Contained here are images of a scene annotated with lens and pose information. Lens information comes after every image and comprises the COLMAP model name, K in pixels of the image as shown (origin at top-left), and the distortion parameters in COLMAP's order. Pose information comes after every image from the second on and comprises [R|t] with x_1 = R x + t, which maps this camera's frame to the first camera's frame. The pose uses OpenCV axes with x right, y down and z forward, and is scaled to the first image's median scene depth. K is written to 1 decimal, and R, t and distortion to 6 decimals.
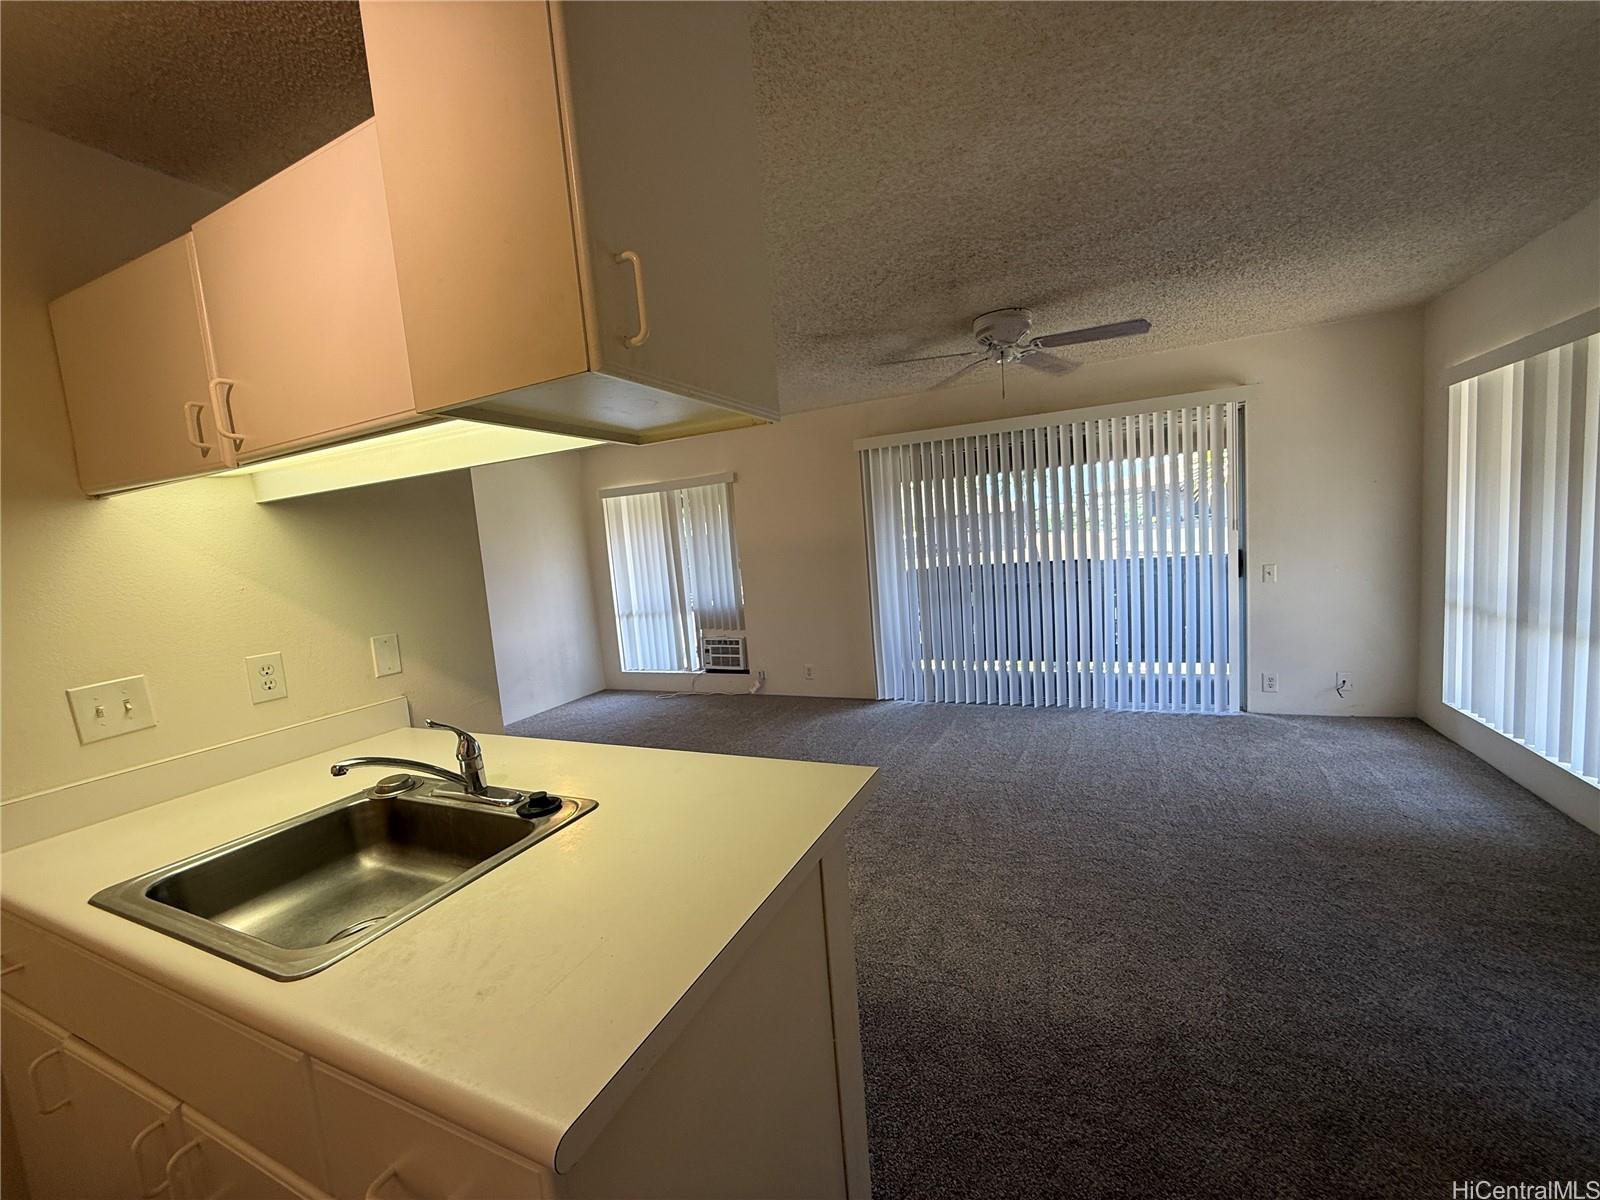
lens RADIAL K [[640.3, 0, 800.3], [0, 640.3, 600.0], [0, 0, 1]] dist [0.000092, 0.000427]
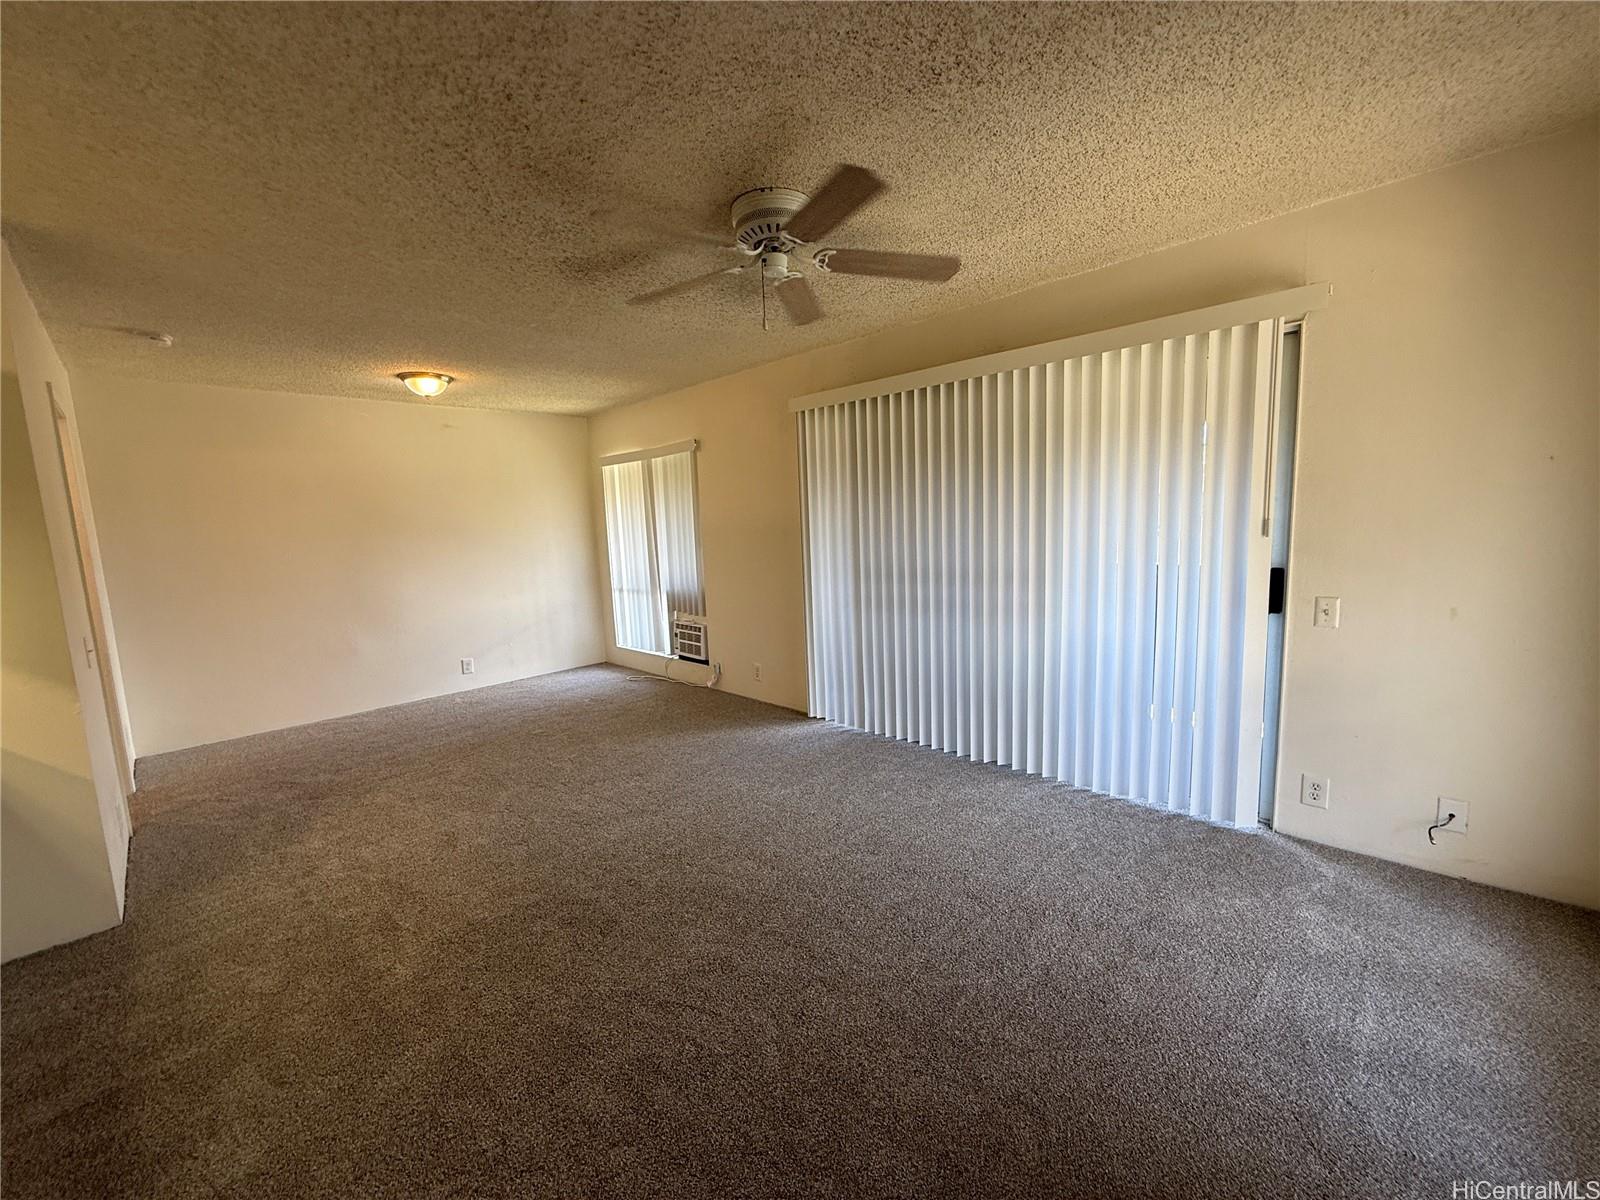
lens RADIAL K [[640.3, 0, 797.6], [0, 640.3, 602.0], [0, 0, 1]] dist [0.000092, 0.000427]
pose [[0.942176, 0.085083, -0.324139, 0.322958], [-0.068815, 0.995741, 0.061349, -0.037491], [0.327978, -0.035496, 0.944018, 0.194620]]
